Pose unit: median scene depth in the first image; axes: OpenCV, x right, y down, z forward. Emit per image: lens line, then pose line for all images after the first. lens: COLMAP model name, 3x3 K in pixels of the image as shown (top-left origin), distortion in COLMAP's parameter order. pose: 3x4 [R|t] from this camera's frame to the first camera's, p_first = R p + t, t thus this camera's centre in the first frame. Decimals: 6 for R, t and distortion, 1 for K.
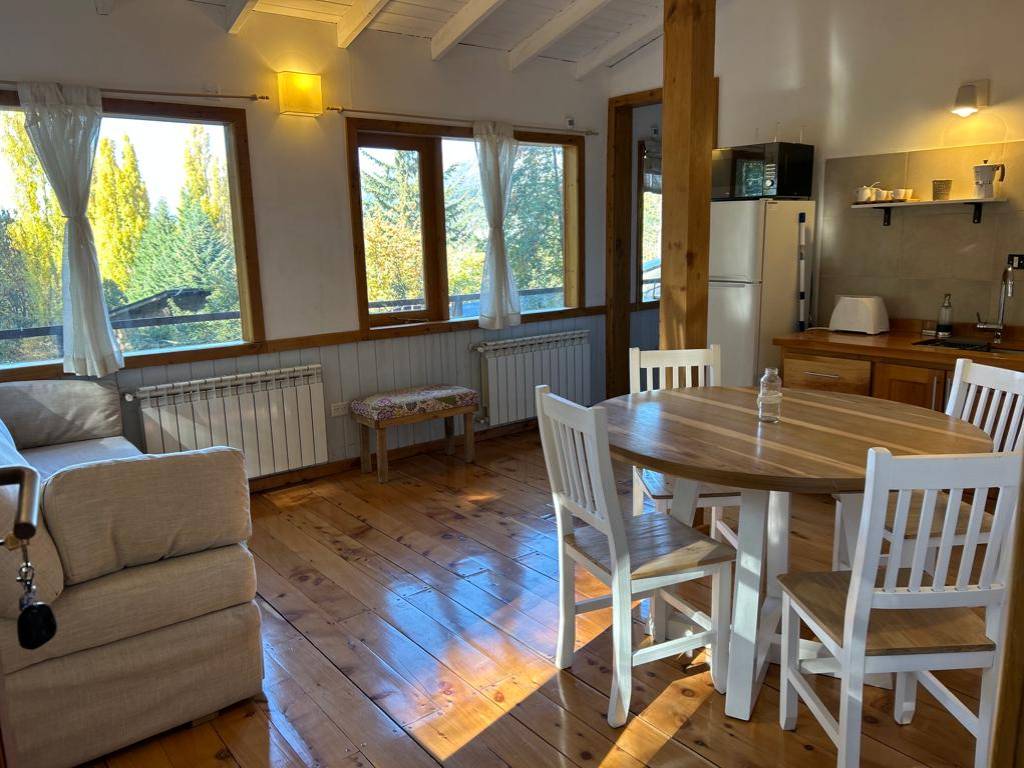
lens RADIAL K [[779.9, 0, 509.0], [0, 779.9, 399.8], [0, 0, 1]] dist [0.042556, -0.078502]
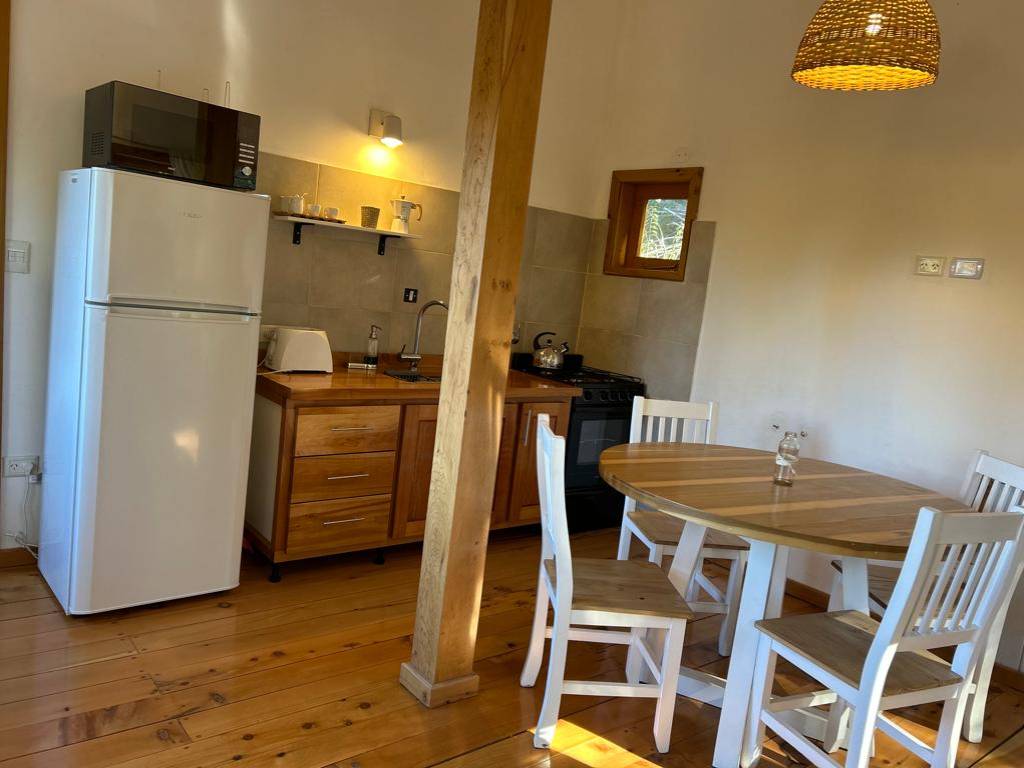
lens RADIAL K [[779.9, 0, 509.0], [0, 779.9, 399.8], [0, 0, 1]] dist [0.042556, -0.078502]
pose [[-0.036205, -0.132773, 0.990485, -0.430054], [0.089858, 0.986688, 0.135548, -0.163666], [-0.995296, 0.093910, -0.023792, 0.881706]]
